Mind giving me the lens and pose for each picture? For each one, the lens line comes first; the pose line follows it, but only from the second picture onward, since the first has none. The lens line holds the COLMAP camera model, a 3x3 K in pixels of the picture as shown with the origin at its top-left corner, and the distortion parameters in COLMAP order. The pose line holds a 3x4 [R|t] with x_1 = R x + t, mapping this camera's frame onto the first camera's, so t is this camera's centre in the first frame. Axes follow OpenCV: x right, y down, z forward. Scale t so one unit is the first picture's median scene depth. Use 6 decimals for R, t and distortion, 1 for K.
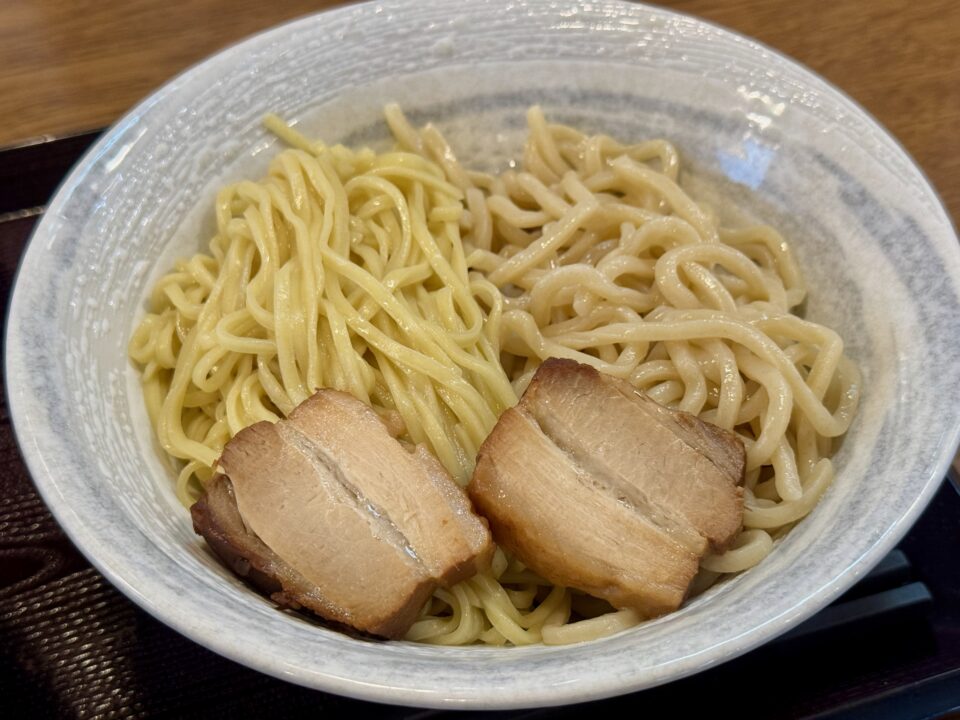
lens RADIAL K [[1440.7, 0, 484.5], [0, 1440.7, 360.5], [0, 0, 1]] dist [0.185195, 0.000000]
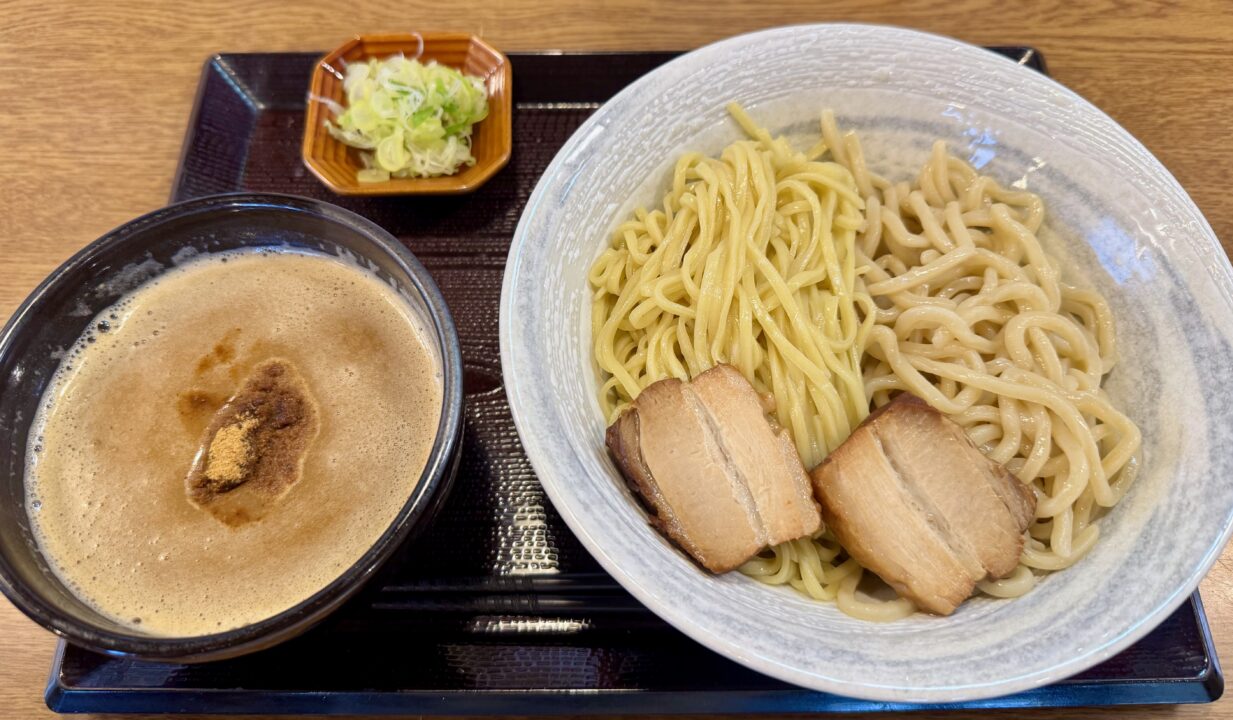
lens RADIAL K [[911.9, 0, 610.3], [0, 911.9, 348.8], [0, 0, 1]] dist [-0.002161, -0.062429]
pose [[0.951590, 0.272699, -0.141819, -0.087879], [-0.230814, 0.938665, 0.256191, -0.164674], [0.202984, -0.211054, 0.956166, 0.184394]]
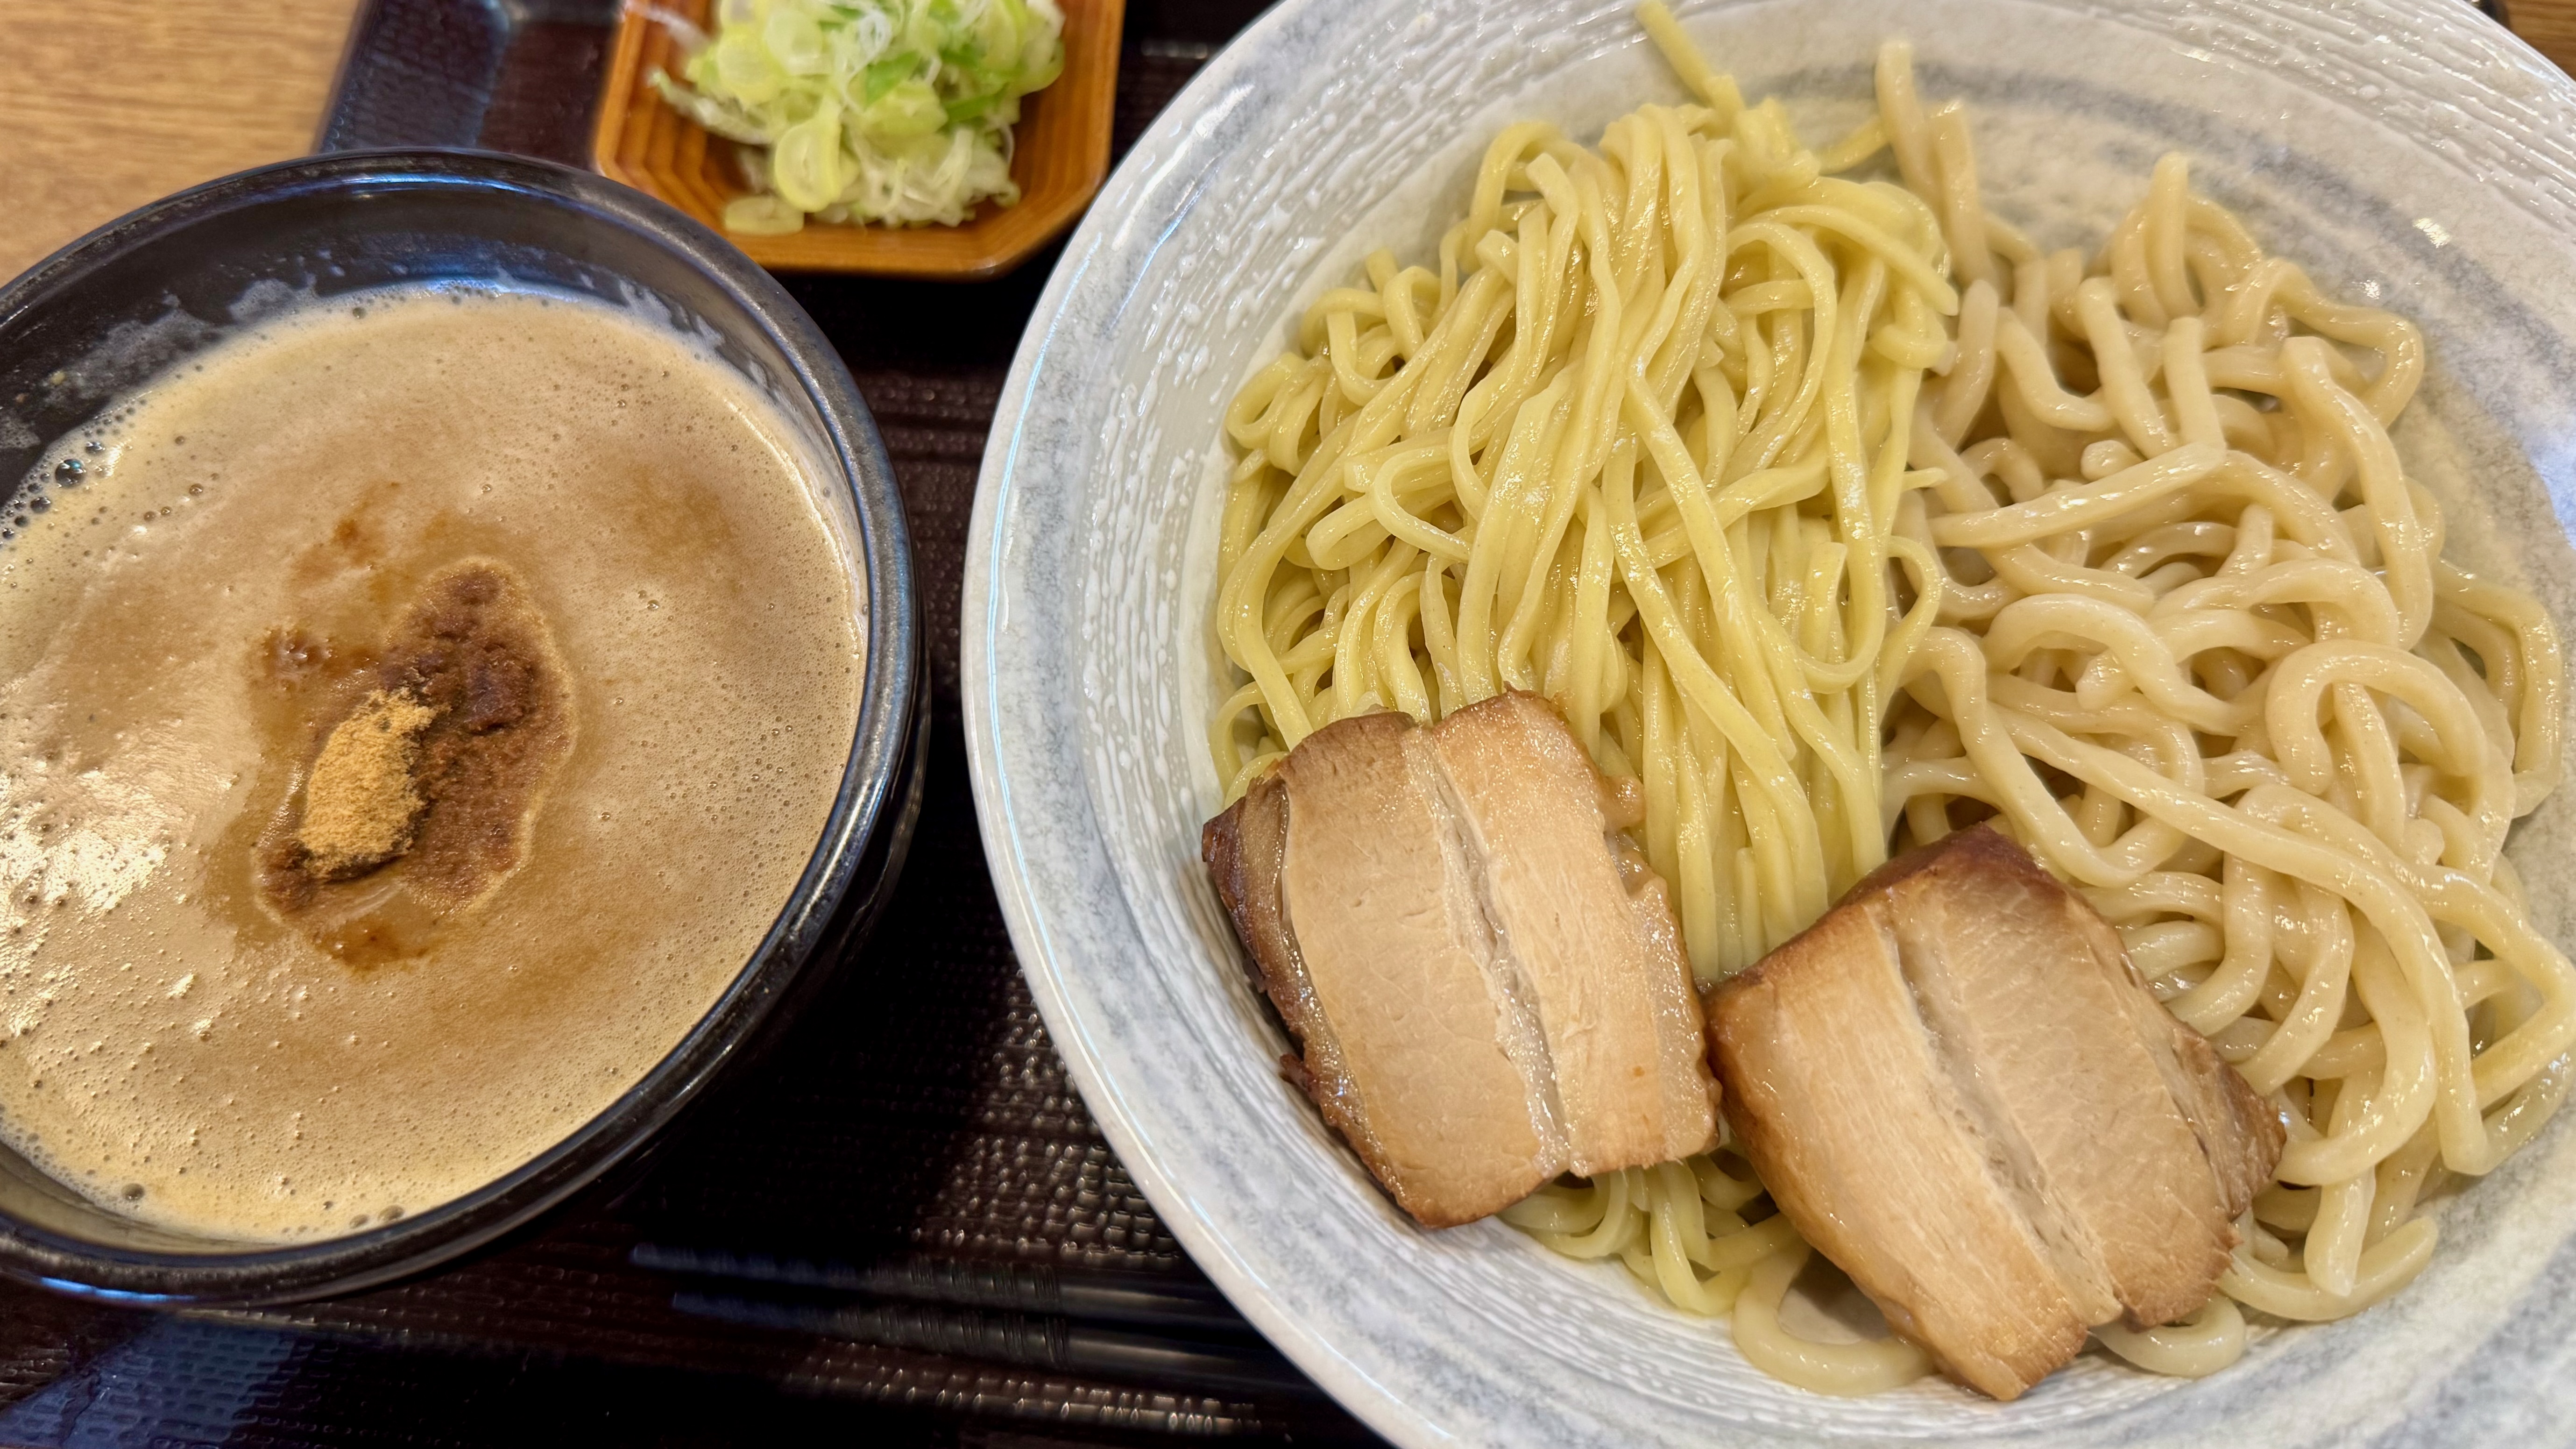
lens RADIAL K [[1971.9, 0, 1266.7], [0, 1971.9, 684.8], [0, 0, 1]] dist [-0.052953, 0.012391]
pose [[0.904808, 0.386951, -0.177739, -0.065089], [-0.305180, 0.880369, 0.363064, -0.187559], [0.296964, -0.274261, 0.914655, 0.319566]]
